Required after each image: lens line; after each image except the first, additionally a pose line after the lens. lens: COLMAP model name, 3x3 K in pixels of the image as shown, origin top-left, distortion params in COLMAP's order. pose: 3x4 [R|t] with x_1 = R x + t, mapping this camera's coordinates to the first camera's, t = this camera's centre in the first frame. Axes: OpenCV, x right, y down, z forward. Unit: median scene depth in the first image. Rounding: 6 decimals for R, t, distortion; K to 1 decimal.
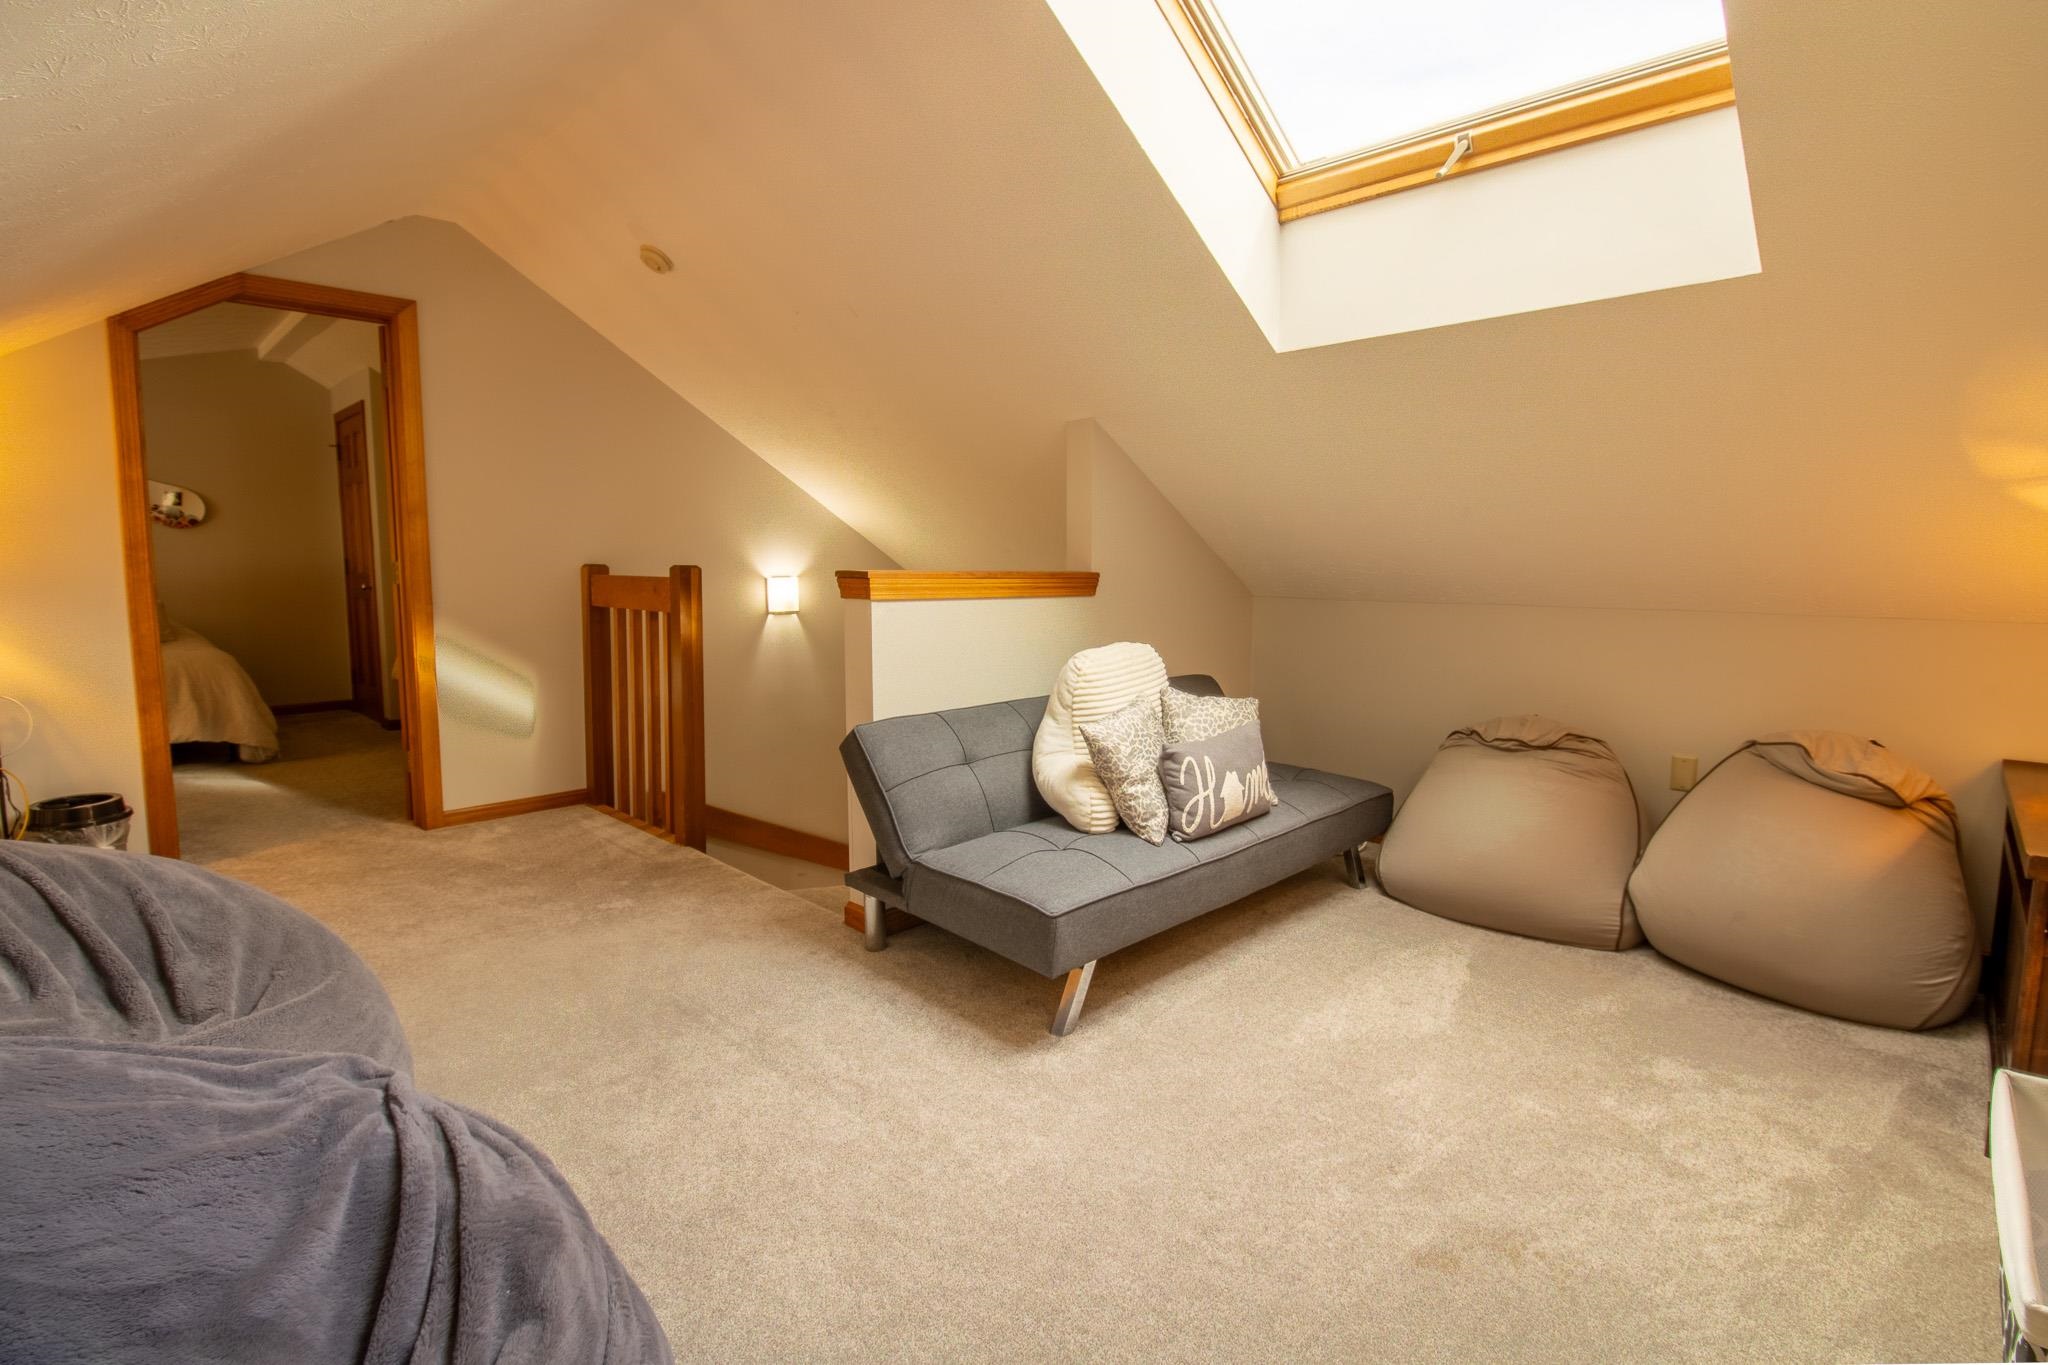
lens RADIAL K [[967.6, 0, 1023.6], [0, 967.6, 641.4], [0, 0, 1]] dist [-0.011475, 0.000066]
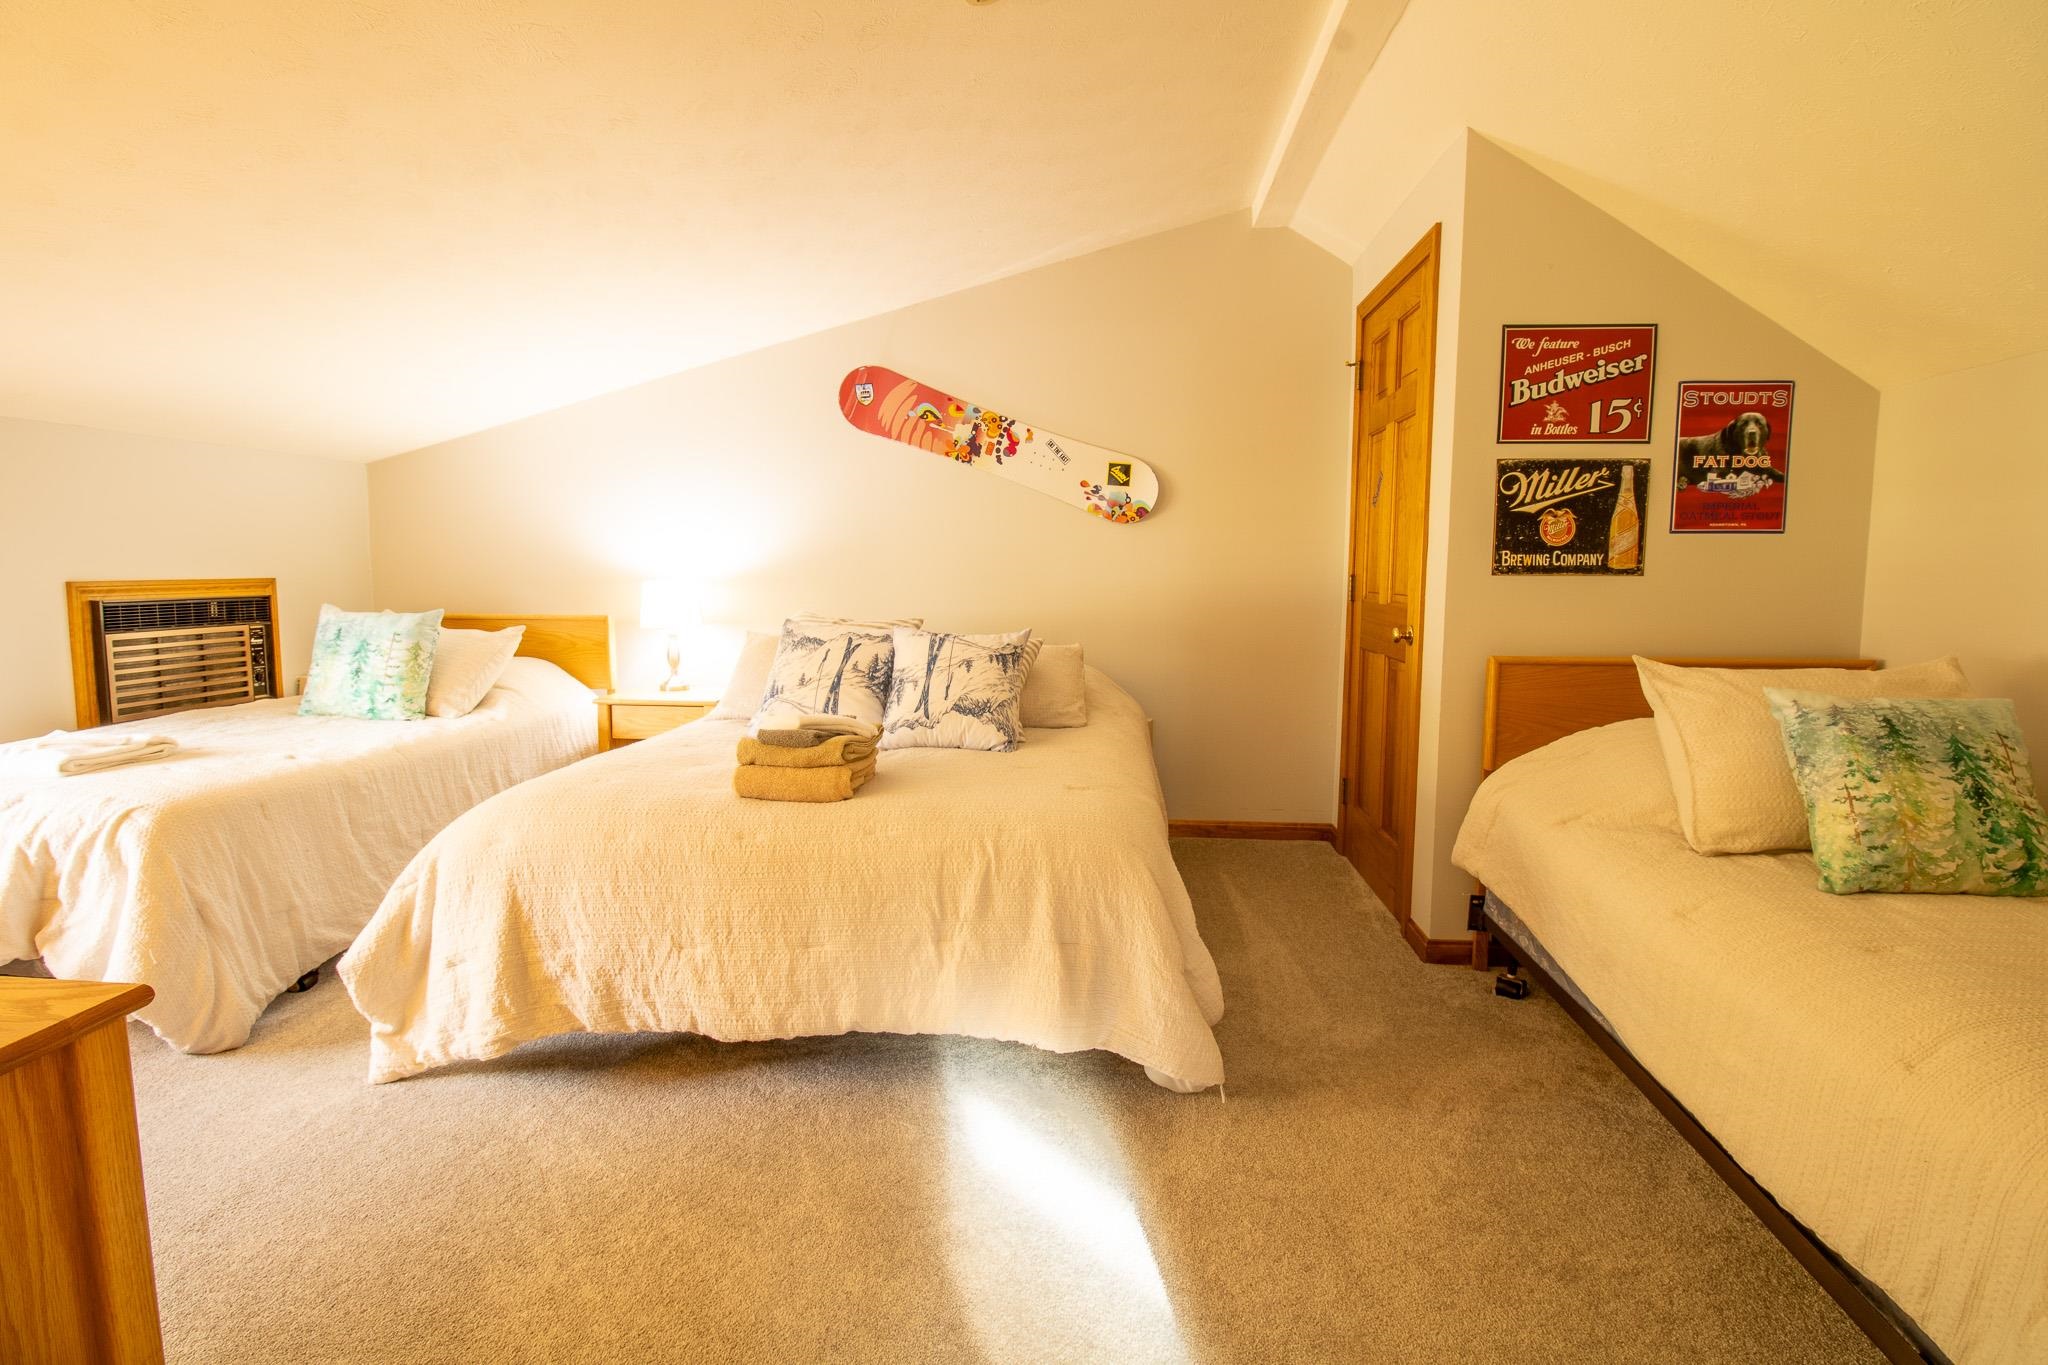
lens RADIAL K [[967.6, 0, 1025.9], [0, 967.6, 673.2], [0, 0, 1]] dist [-0.011475, 0.000066]
pose [[0.645901, 0.086739, -0.758478, -0.434382], [-0.073208, 0.995983, 0.051558, -0.048292], [0.759903, 0.022225, 0.649656, 0.543566]]
